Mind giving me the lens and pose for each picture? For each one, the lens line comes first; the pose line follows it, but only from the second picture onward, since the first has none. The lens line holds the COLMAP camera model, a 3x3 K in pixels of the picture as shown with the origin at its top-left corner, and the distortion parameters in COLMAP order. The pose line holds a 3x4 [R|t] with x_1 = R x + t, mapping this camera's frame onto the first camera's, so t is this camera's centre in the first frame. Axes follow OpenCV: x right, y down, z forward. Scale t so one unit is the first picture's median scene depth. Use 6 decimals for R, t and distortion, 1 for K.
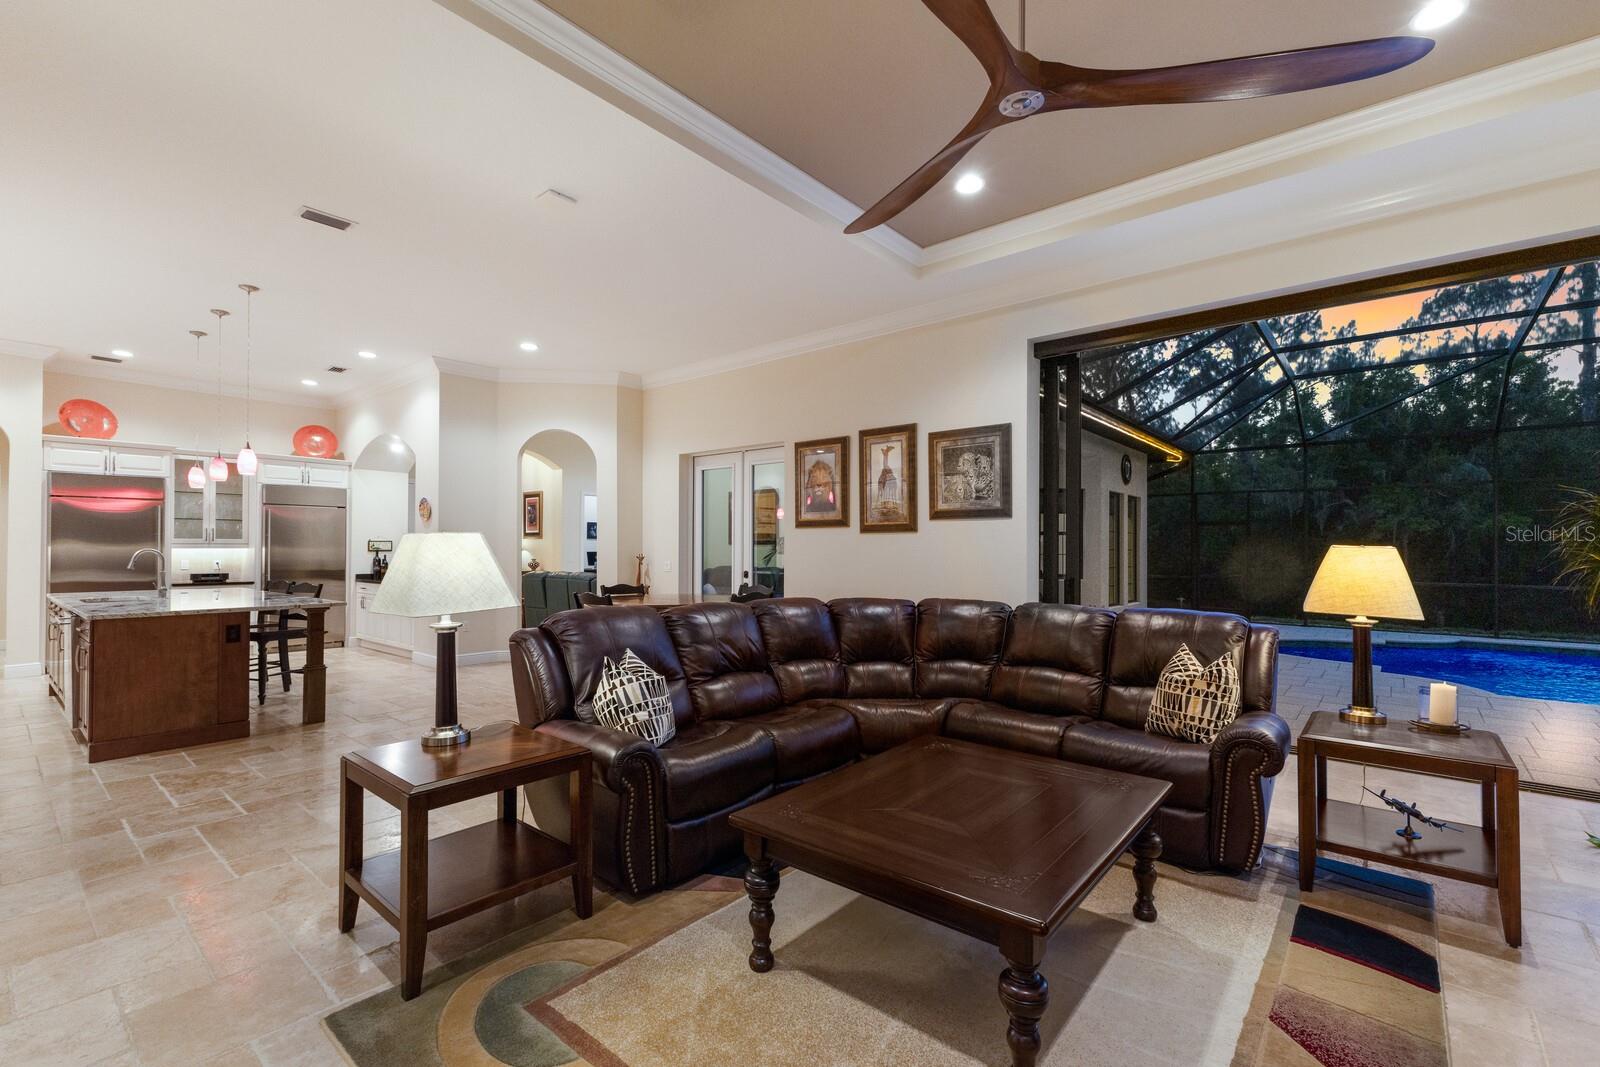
lens RADIAL K [[697.3, 0, 802.0], [0, 697.3, 537.3], [0, 0, 1]] dist [0.014740, -0.004989]
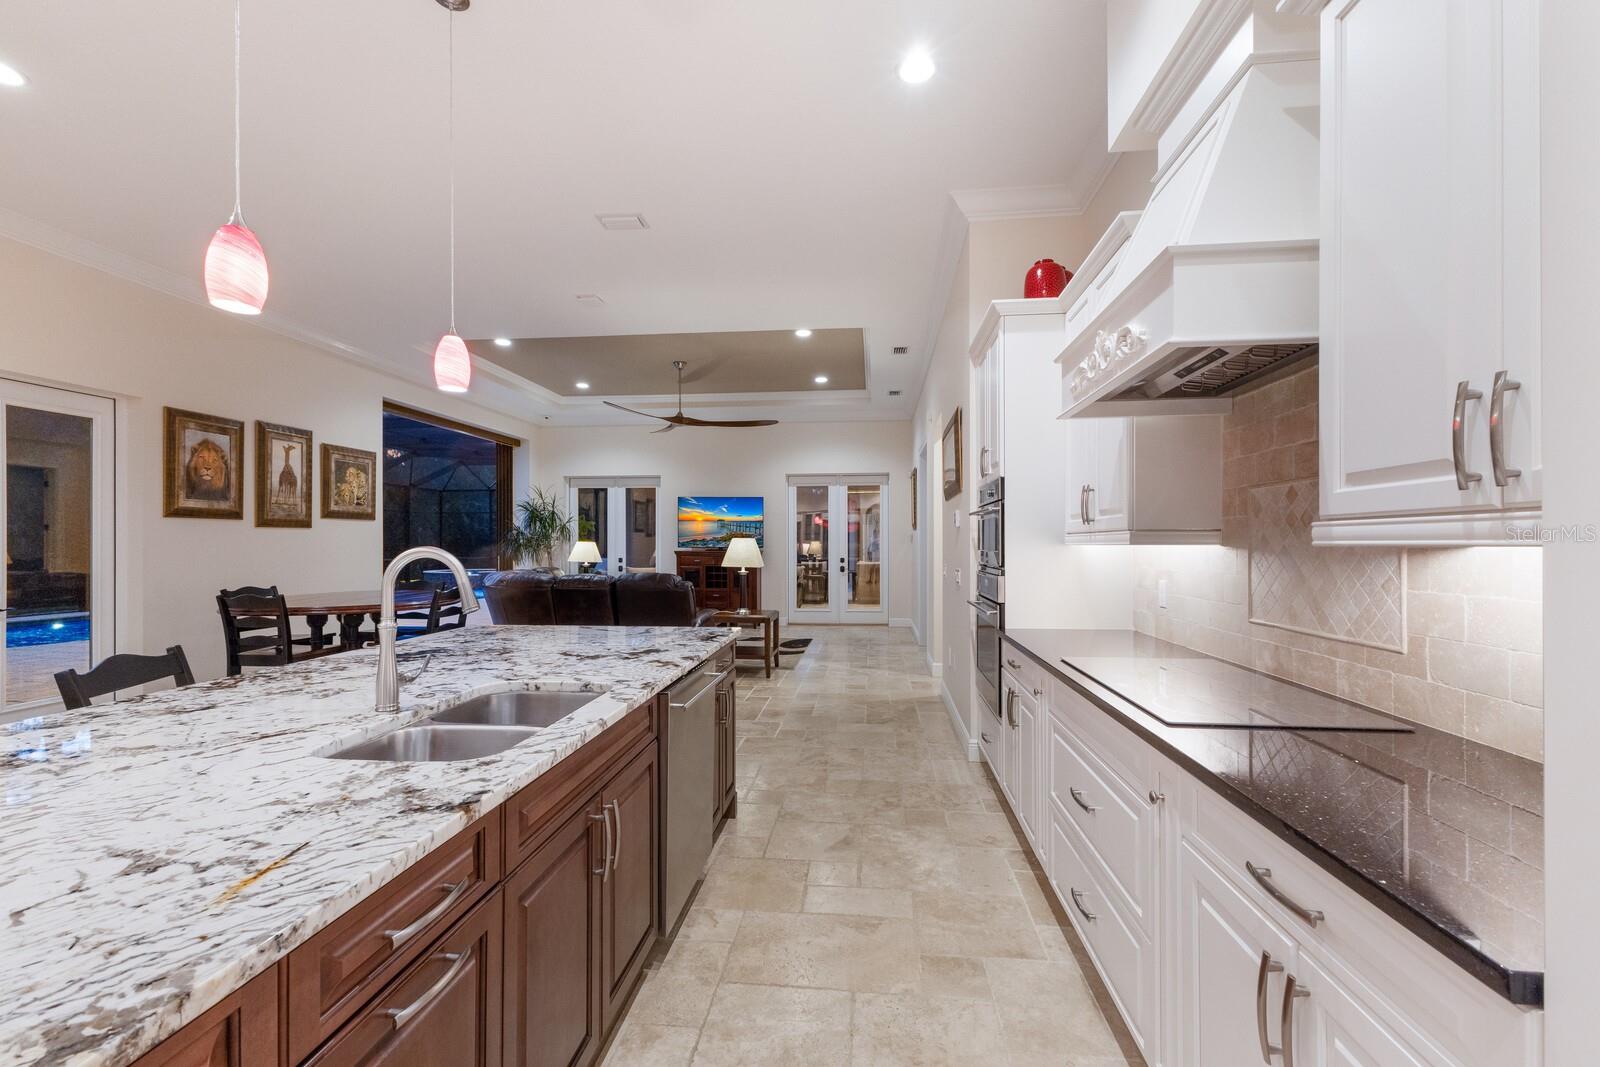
lens RADIAL K [[693.0, 0, 801.5], [0, 693.0, 539.5], [0, 0, 1]] dist [0.007047, -0.000571]
pose [[-0.564899, 0.001624, 0.825158, -1.027050], [-0.013577, 0.999844, -0.011262, 0.010553], [-0.825048, -0.017565, -0.564789, 0.839312]]
